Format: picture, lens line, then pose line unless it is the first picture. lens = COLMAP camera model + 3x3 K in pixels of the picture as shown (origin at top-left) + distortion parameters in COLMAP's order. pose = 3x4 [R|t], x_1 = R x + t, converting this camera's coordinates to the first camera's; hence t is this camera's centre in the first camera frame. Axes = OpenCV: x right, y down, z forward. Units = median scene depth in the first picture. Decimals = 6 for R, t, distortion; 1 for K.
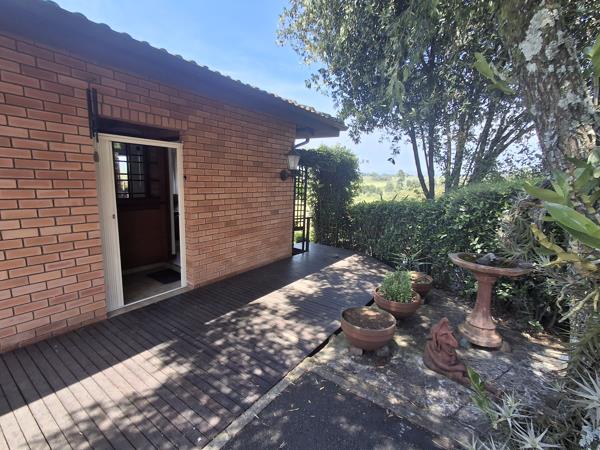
lens RADIAL K [[272.4, 0, 299.4], [0, 272.4, 224.0], [0, 0, 1]] dist [-0.000831, 0.000146]
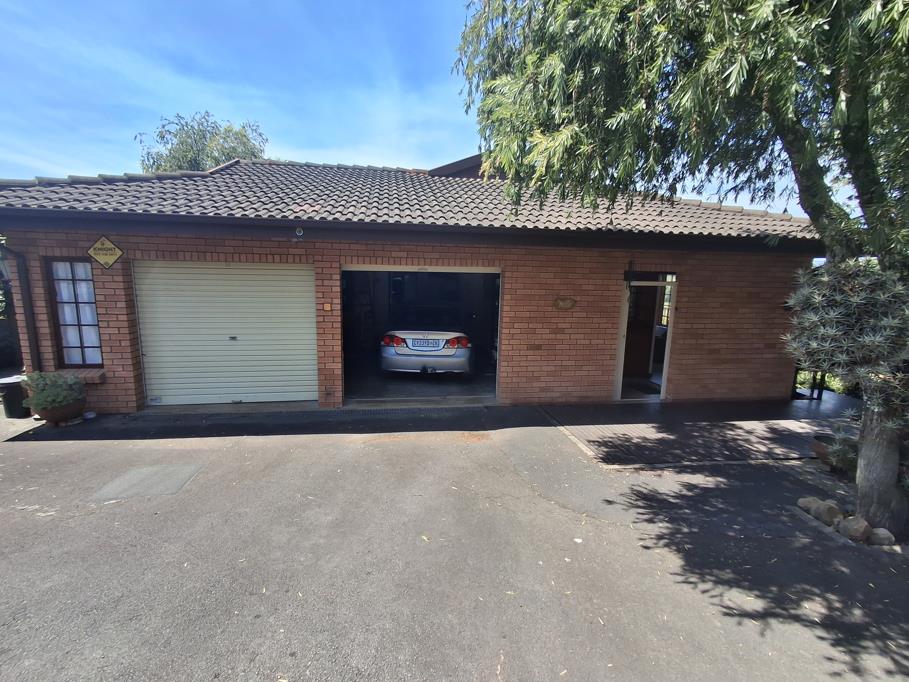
lens RADIAL K [[412.8, 0, 451.3], [0, 412.8, 337.4], [0, 0, 1]] dist [-0.000831, 0.000146]
pose [[0.693726, 0.095485, -0.713881, 0.208408], [-0.116446, 0.993002, 0.019661, 0.035418], [0.710763, 0.069489, 0.699991, -0.988757]]
